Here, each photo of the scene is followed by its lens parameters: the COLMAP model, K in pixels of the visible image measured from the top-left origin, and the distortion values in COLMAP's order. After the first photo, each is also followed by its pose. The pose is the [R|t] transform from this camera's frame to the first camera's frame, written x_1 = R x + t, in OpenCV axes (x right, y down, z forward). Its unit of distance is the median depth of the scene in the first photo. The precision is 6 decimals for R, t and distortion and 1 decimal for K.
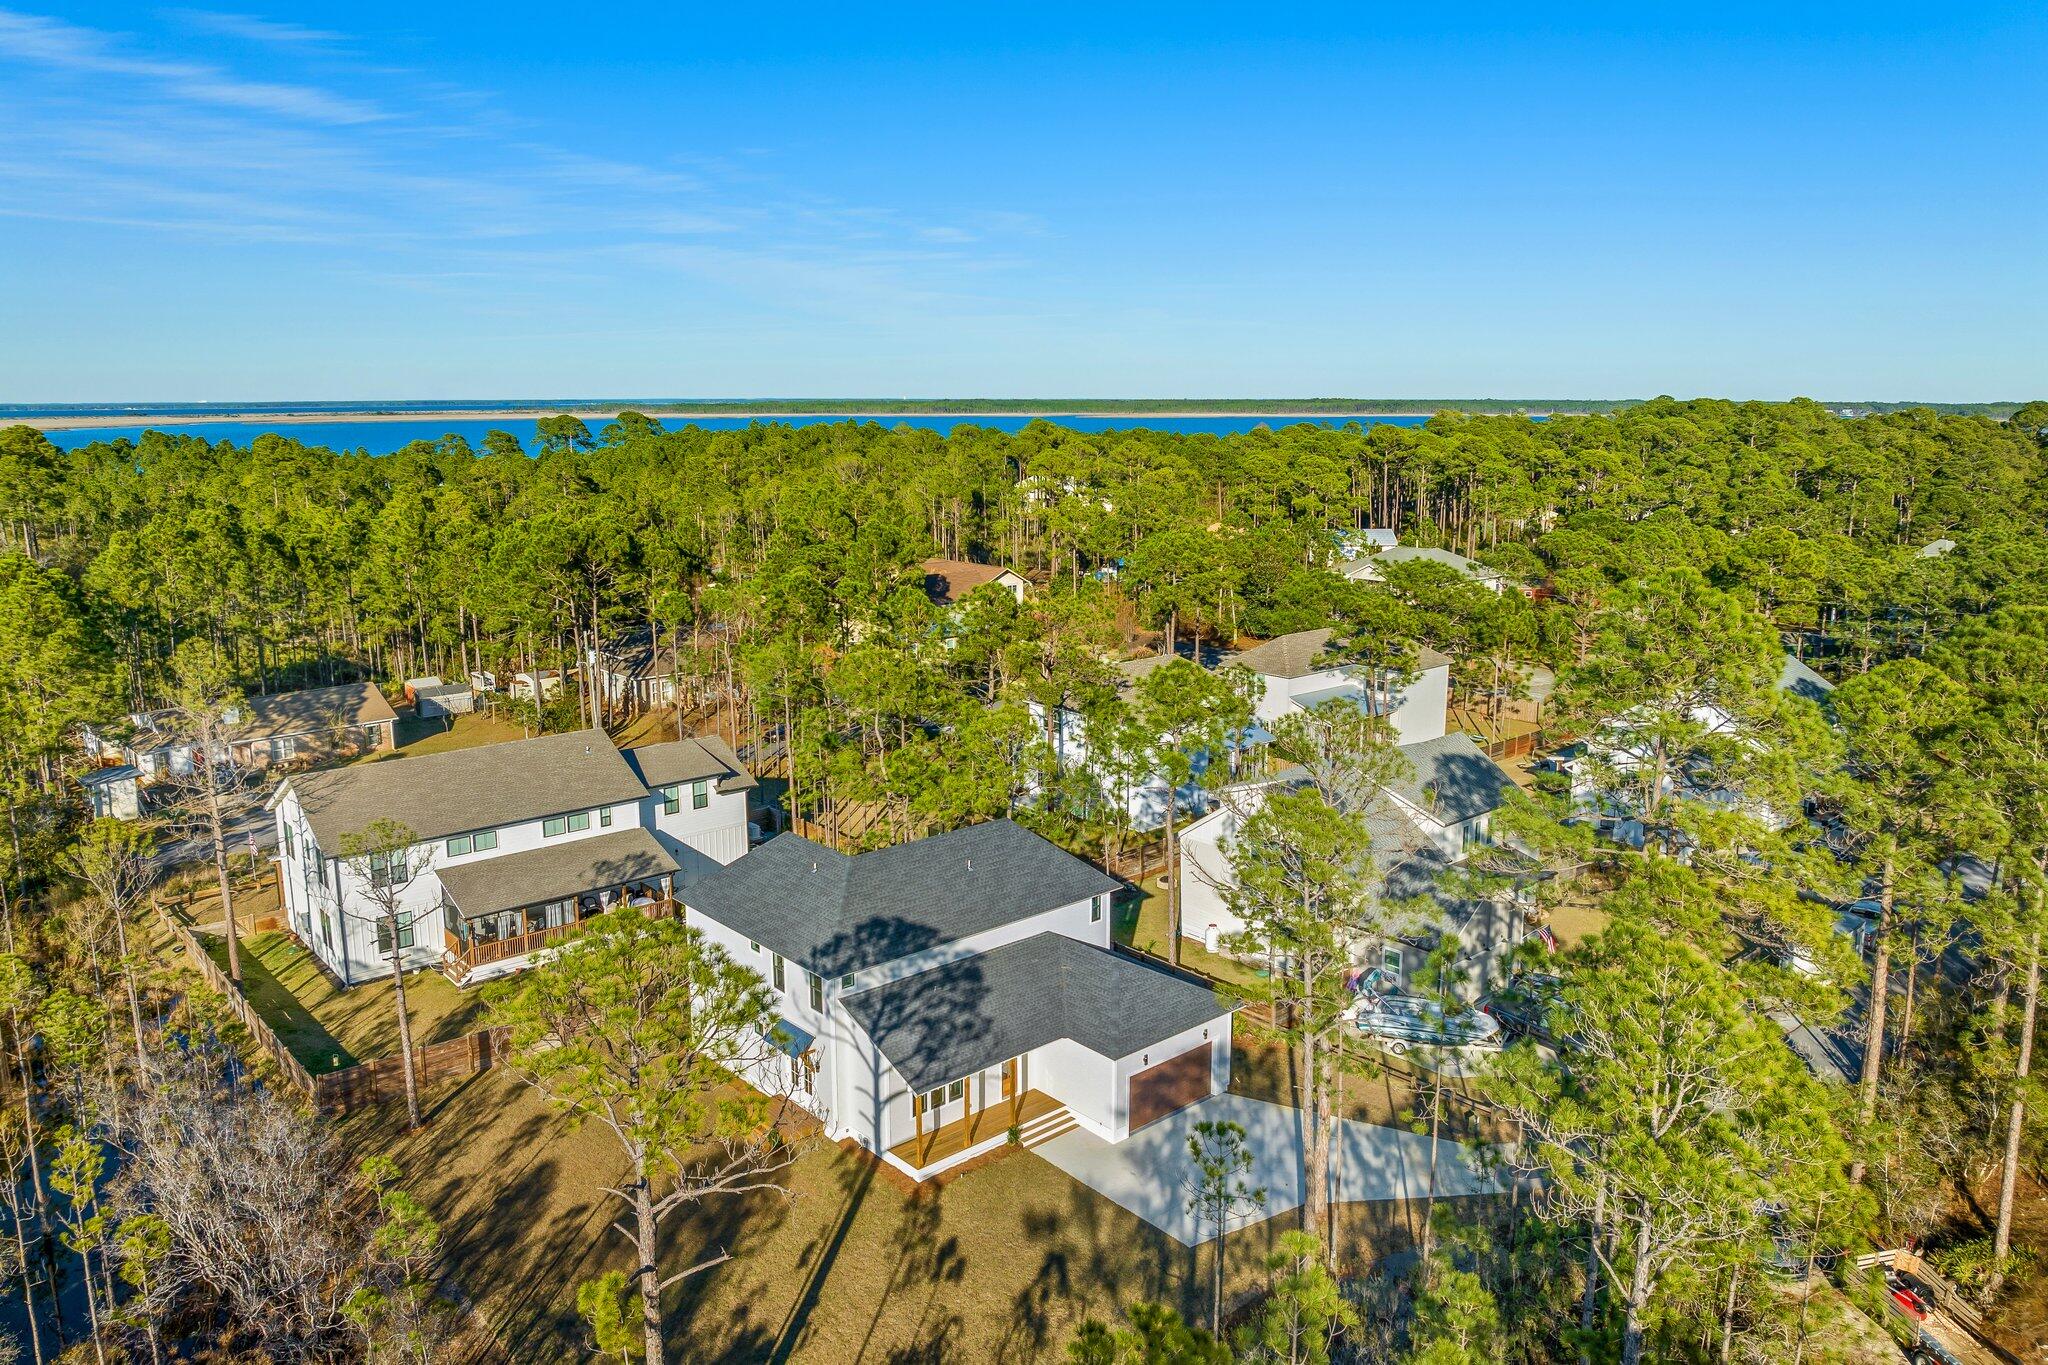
lens RADIAL K [[1410.6, 0, 1010.0], [0, 1410.6, 669.3], [0, 0, 1]] dist [-0.048173, 0.013629]
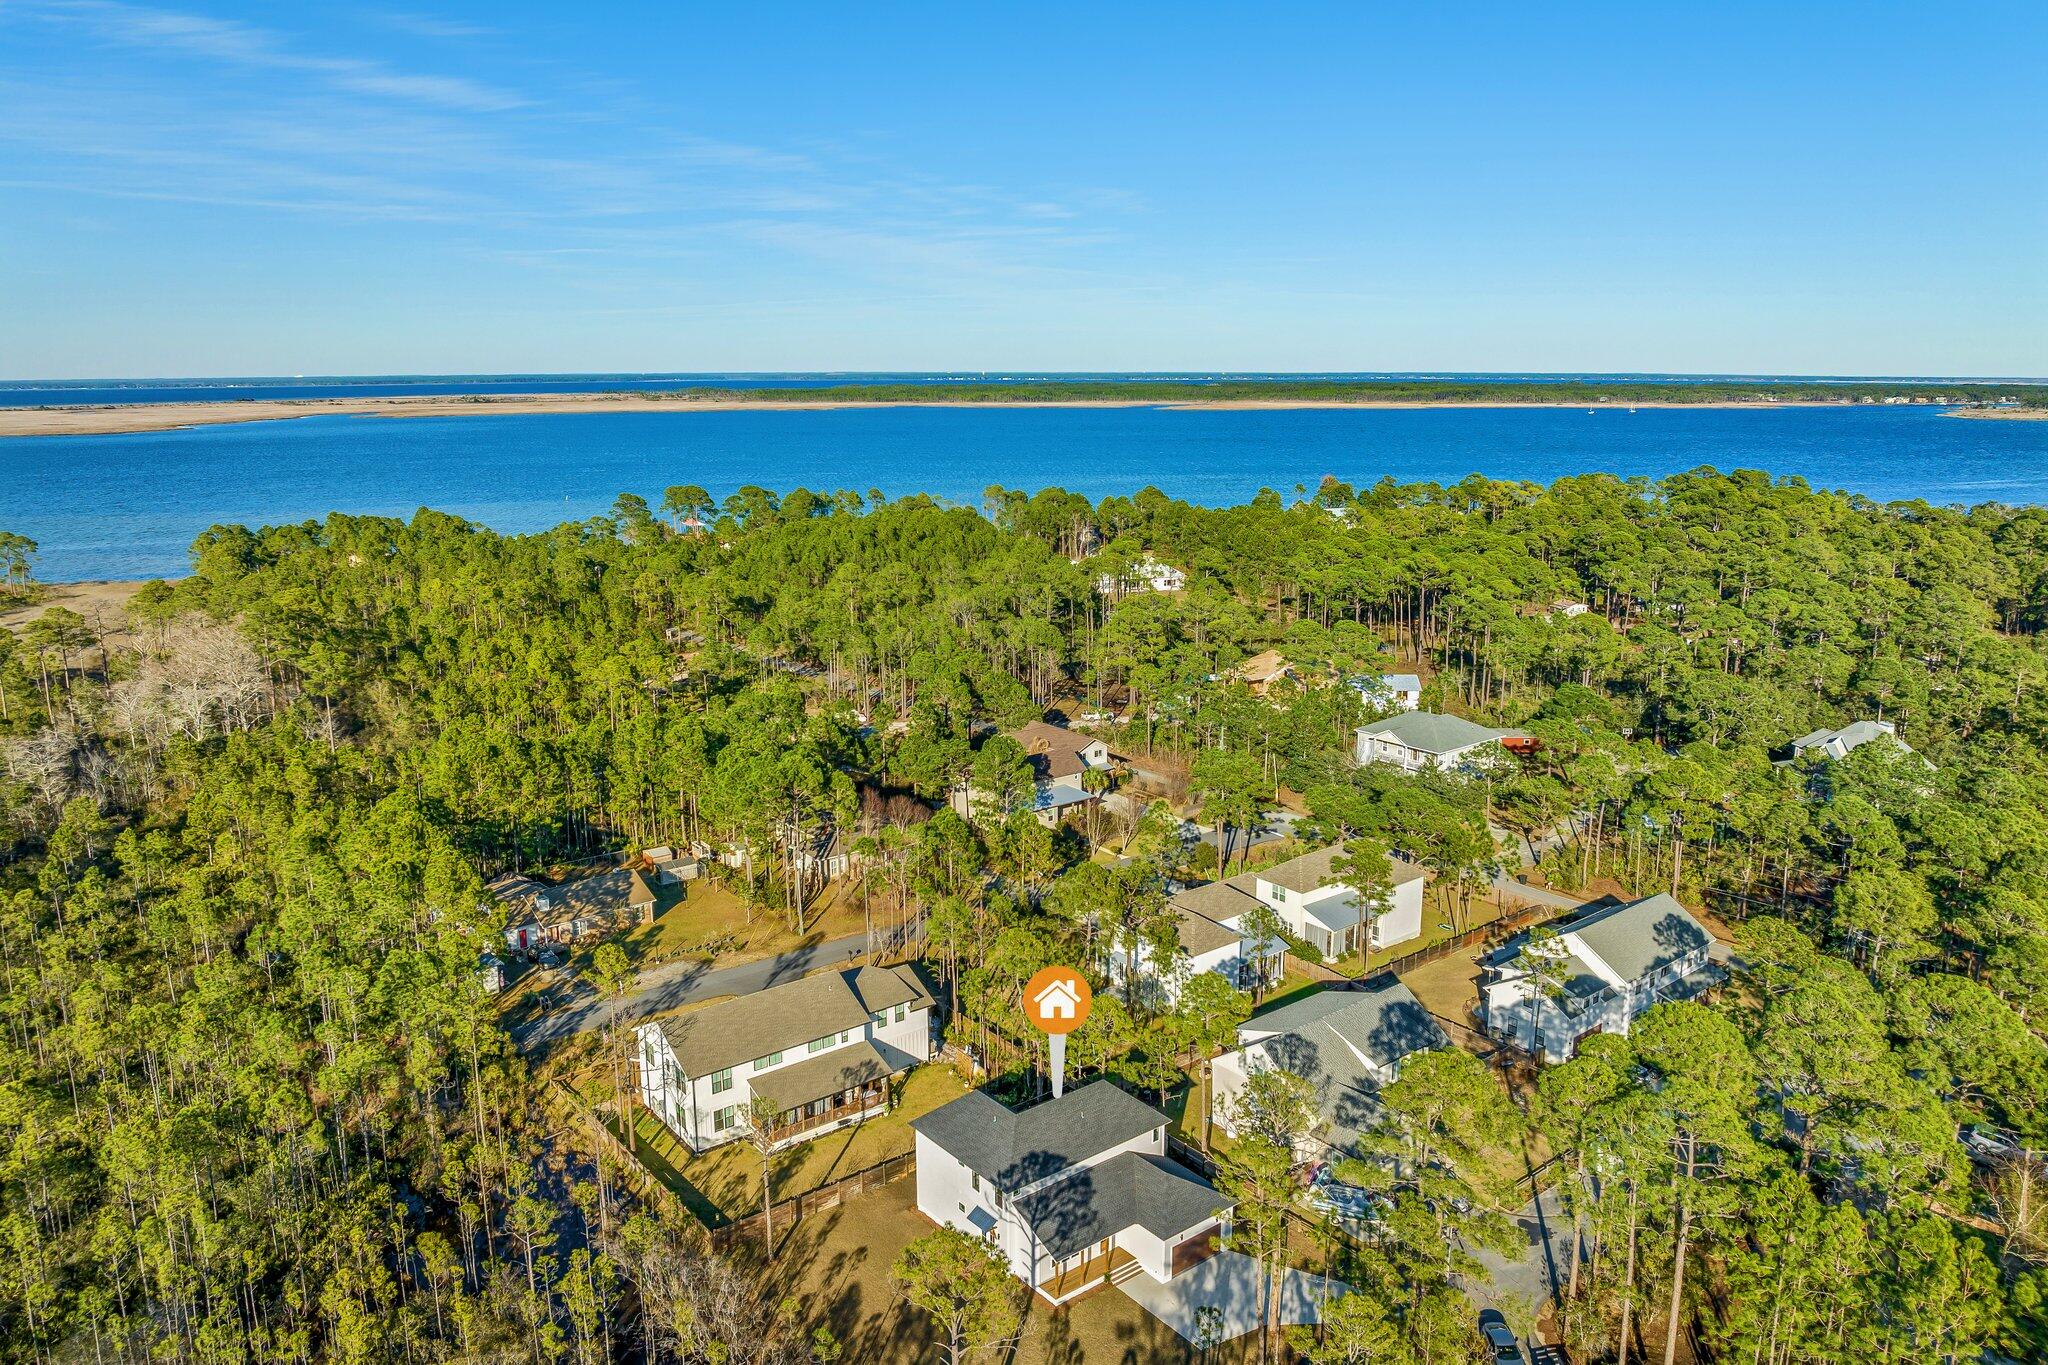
lens RADIAL K [[1410.6, 0, 1024.7], [0, 1410.6, 688.3], [0, 0, 1]] dist [-0.048173, 0.013629]
pose [[0.999042, 0.013055, -0.041778, -0.037330], [-0.011522, 0.999259, 0.036736, -0.465478], [0.042226, -0.036219, 0.998451, -0.736360]]
